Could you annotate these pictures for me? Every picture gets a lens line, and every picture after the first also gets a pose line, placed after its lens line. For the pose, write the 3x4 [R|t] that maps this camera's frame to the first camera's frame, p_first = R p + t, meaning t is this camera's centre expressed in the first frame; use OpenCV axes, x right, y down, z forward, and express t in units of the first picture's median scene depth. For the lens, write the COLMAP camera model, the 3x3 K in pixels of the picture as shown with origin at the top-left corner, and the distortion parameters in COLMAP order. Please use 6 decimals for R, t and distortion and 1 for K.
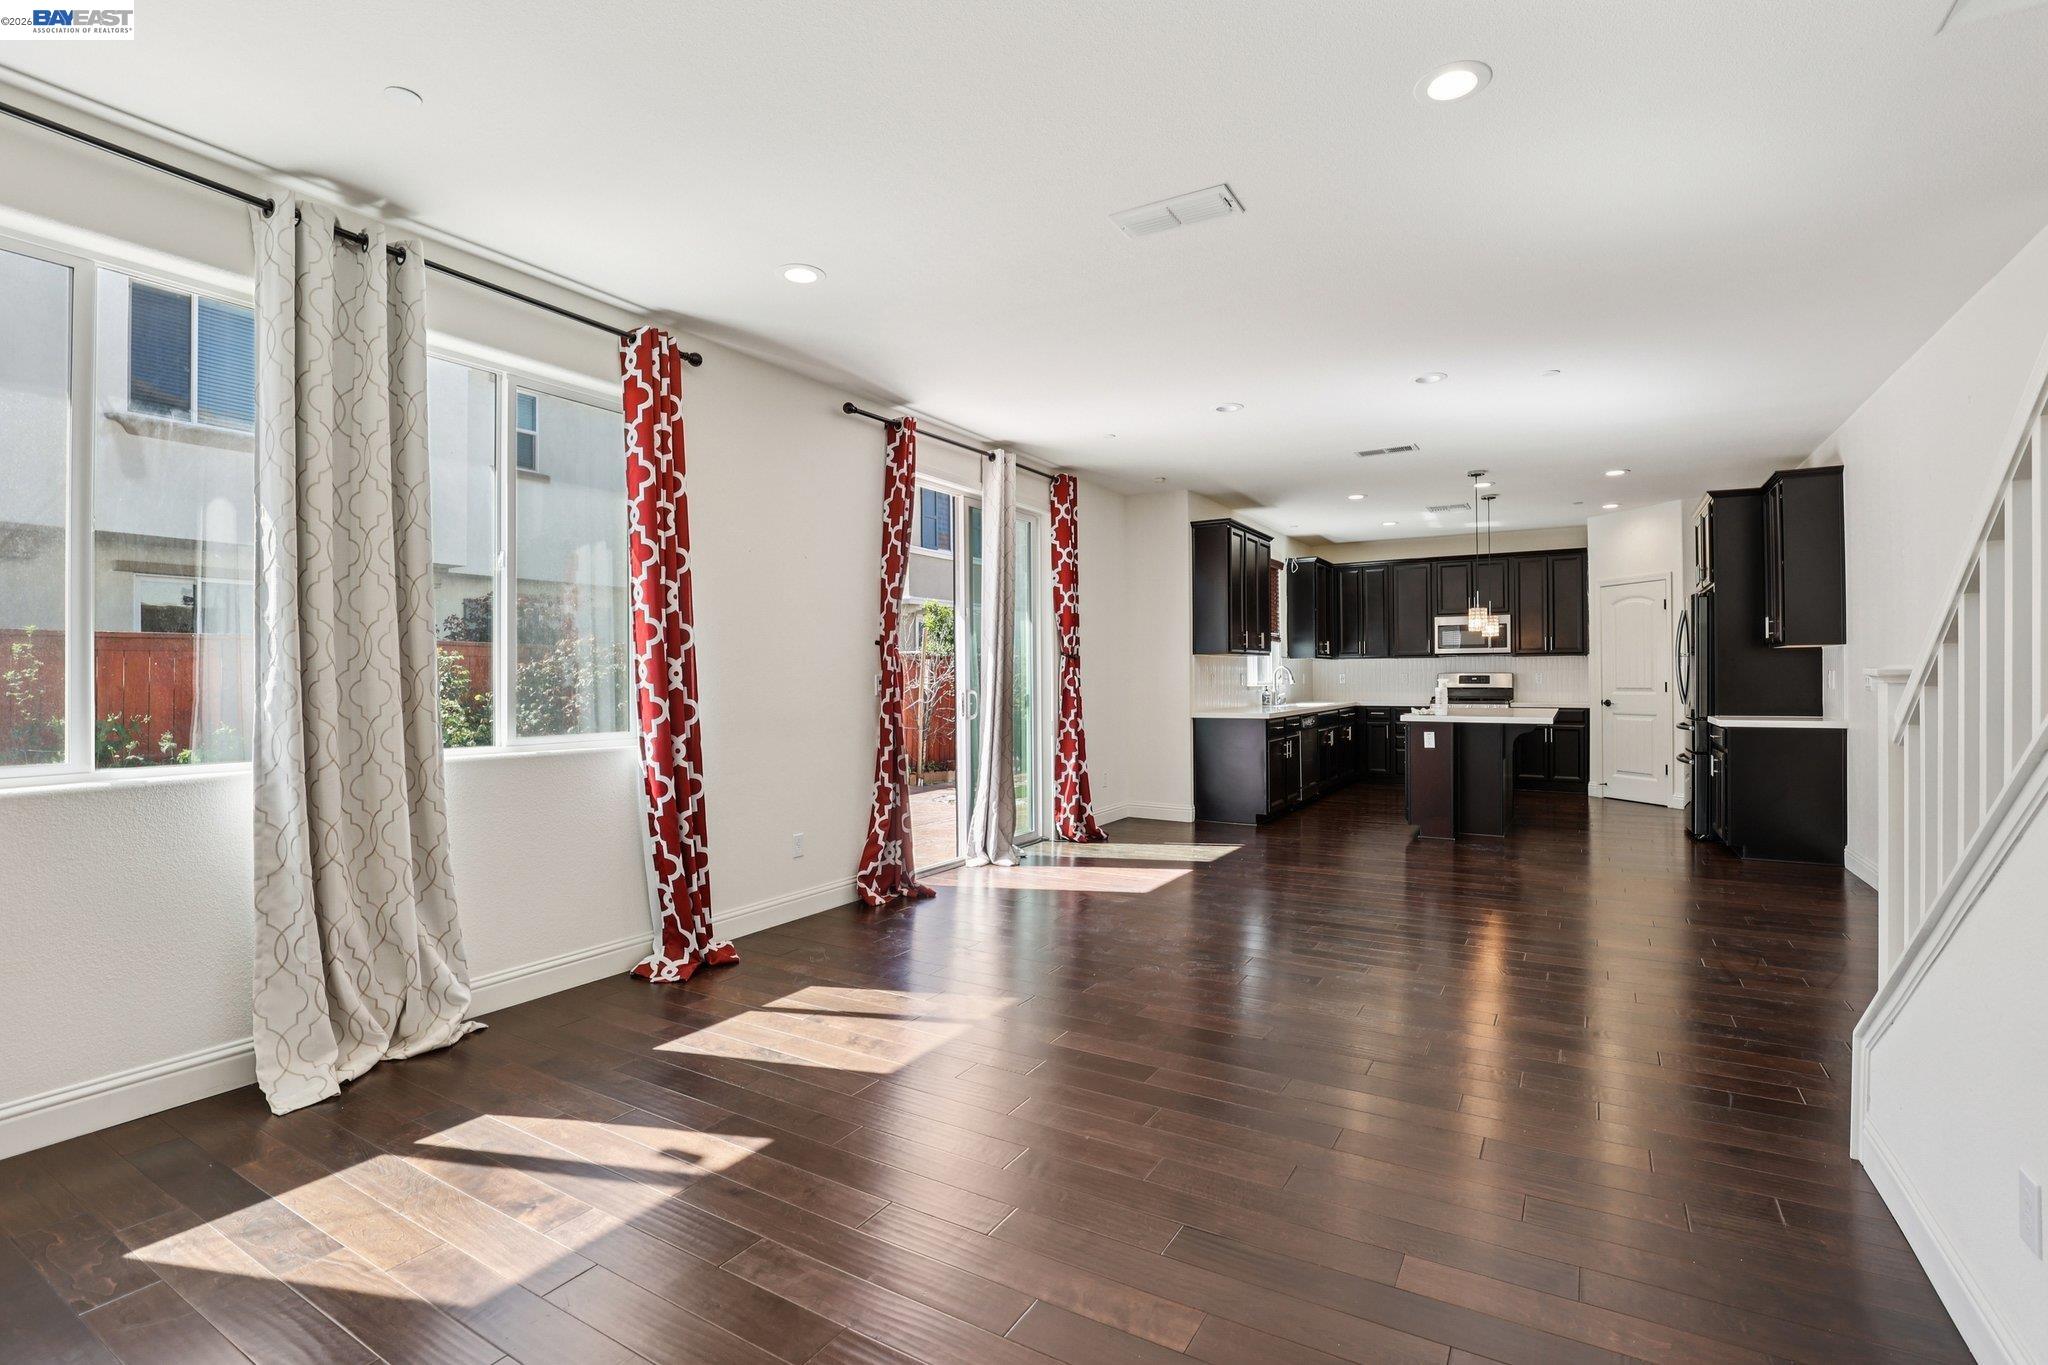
lens RADIAL K [[951.8, 0, 1026.3], [0, 951.8, 680.6], [0, 0, 1]] dist [-0.023836, 0.000181]
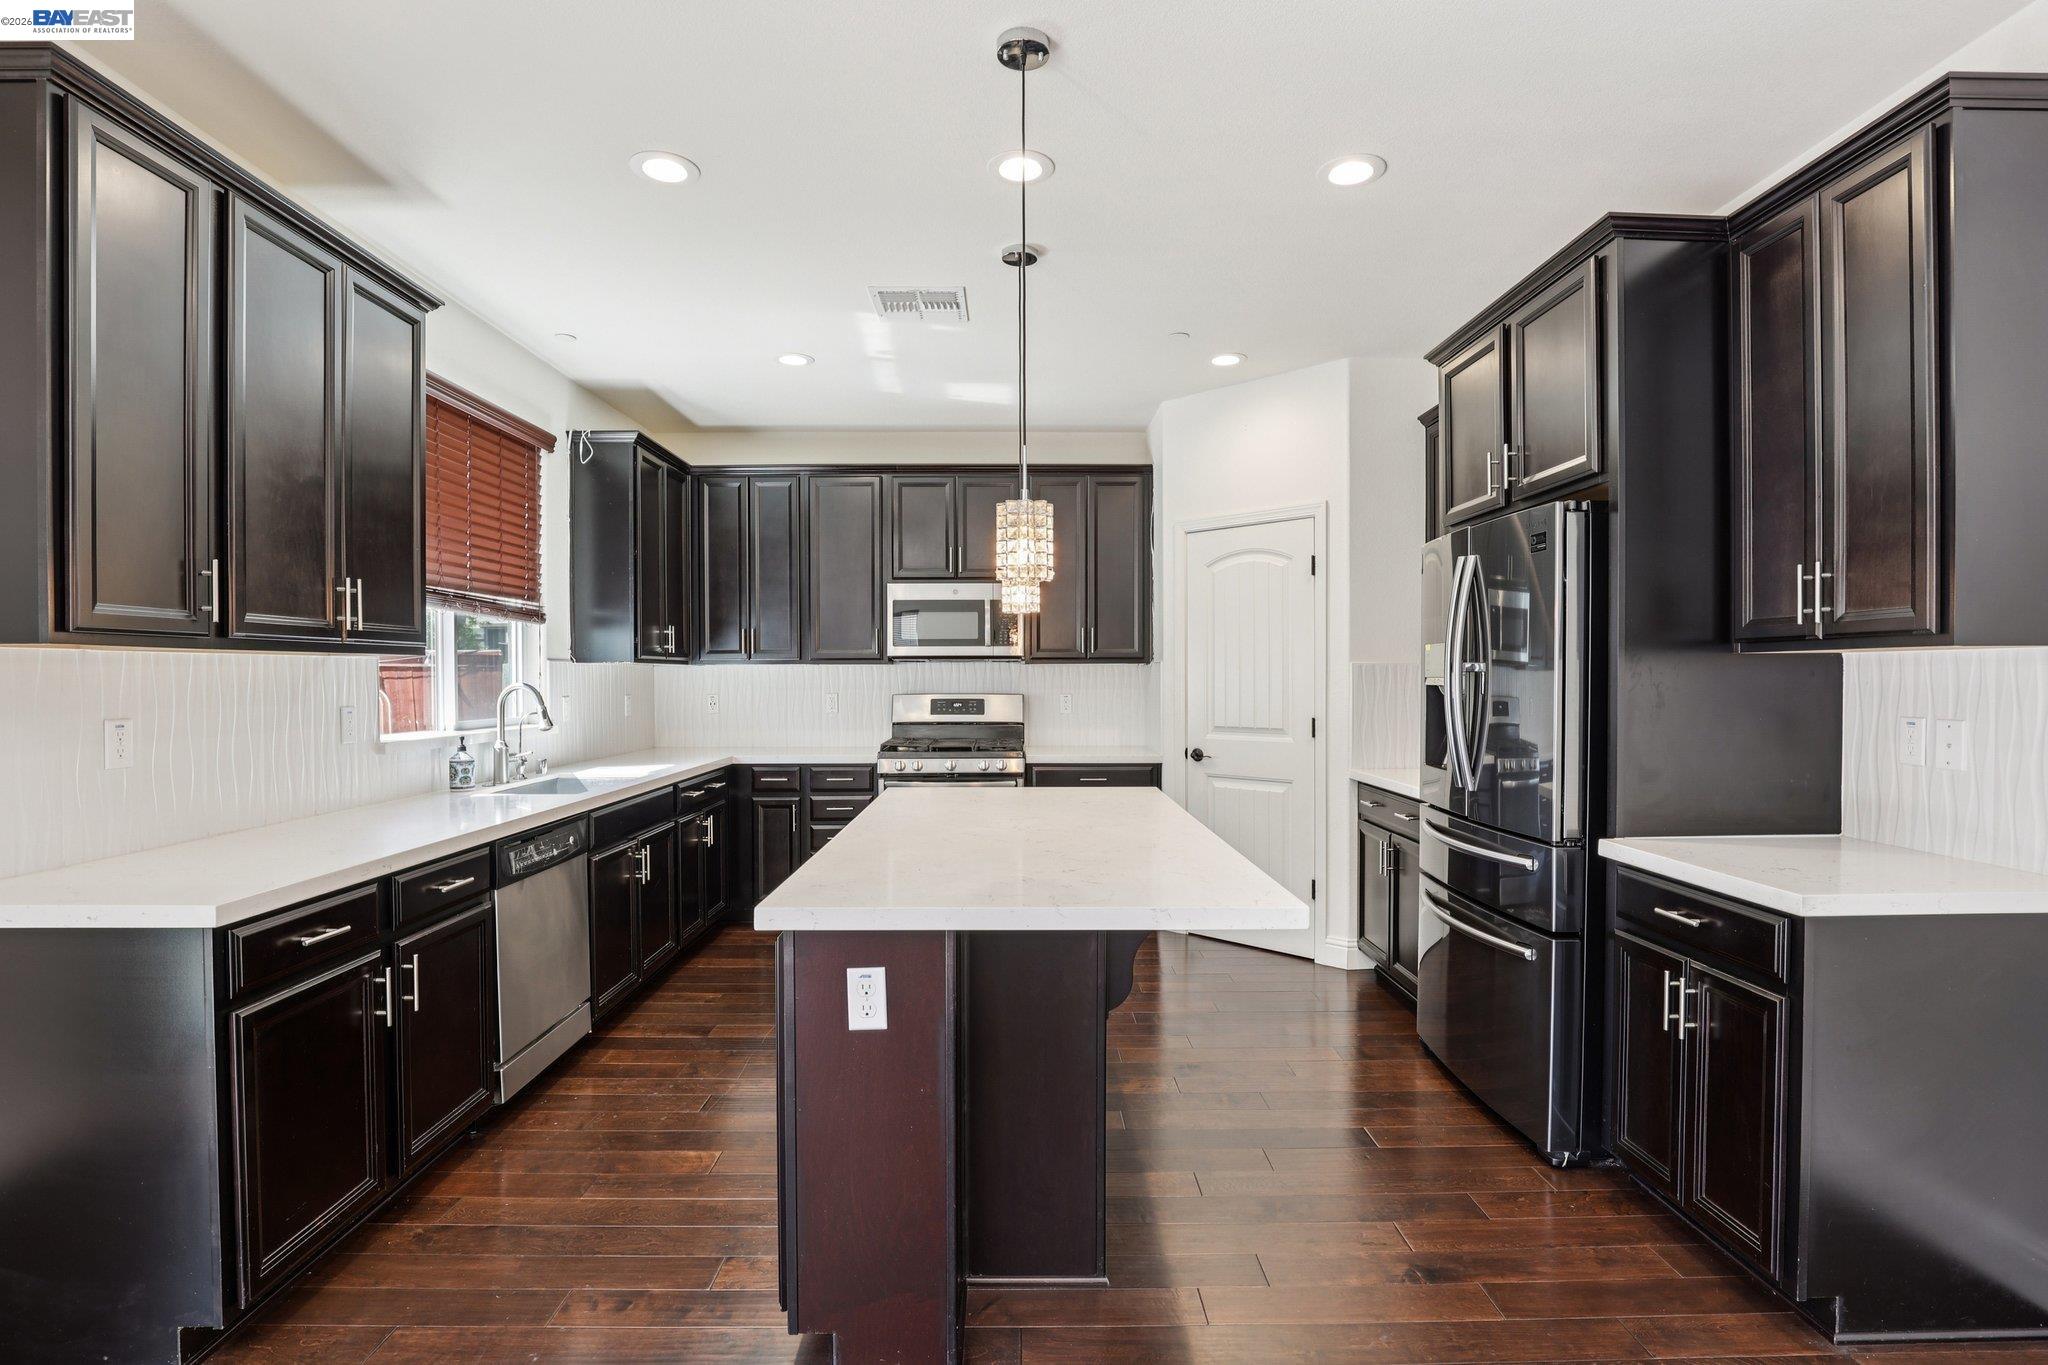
lens RADIAL K [[998.6, 0, 1025.7], [0, 998.6, 697.2], [0, 0, 1]] dist [-0.019073, 0.000155]
pose [[0.855317, -0.007038, 0.518058, 0.245563], [-0.000514, 0.999896, 0.014433, -0.015904], [-0.518105, -0.012611, 0.855224, 0.569107]]
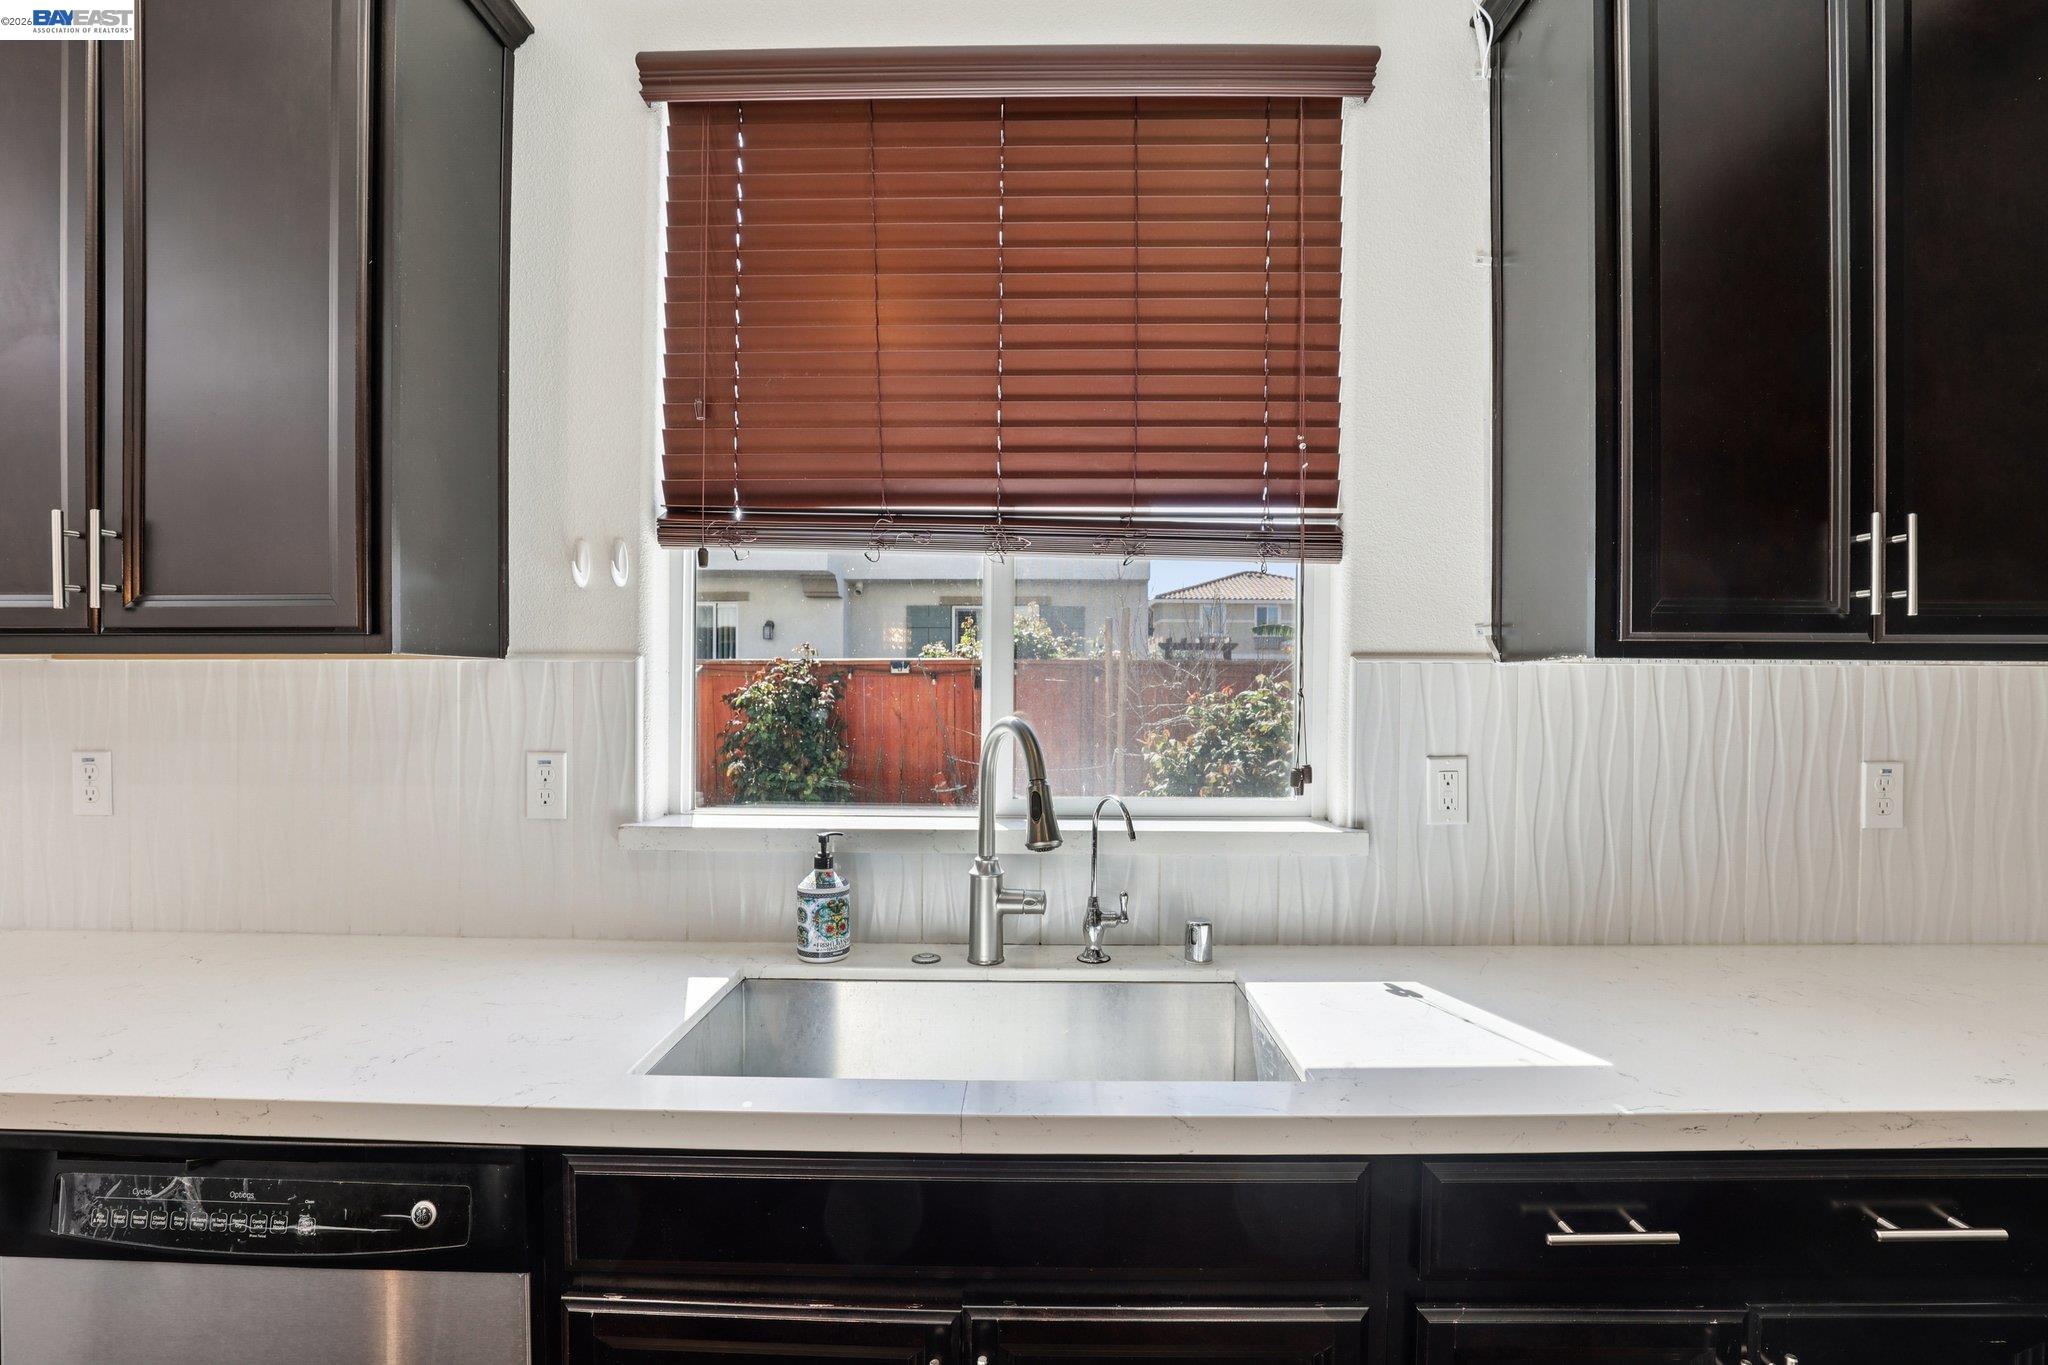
lens RADIAL K [[973.1, 0, 1024.5], [0, 973.1, 696.3], [0, 0, 1]] dist [-0.029482, 0.000127]
pose [[0.489586, 0.004066, -0.871945, 0.422383], [-0.015371, 0.999874, -0.003968, -0.018661], [0.871819, 0.015345, 0.489587, 0.973875]]
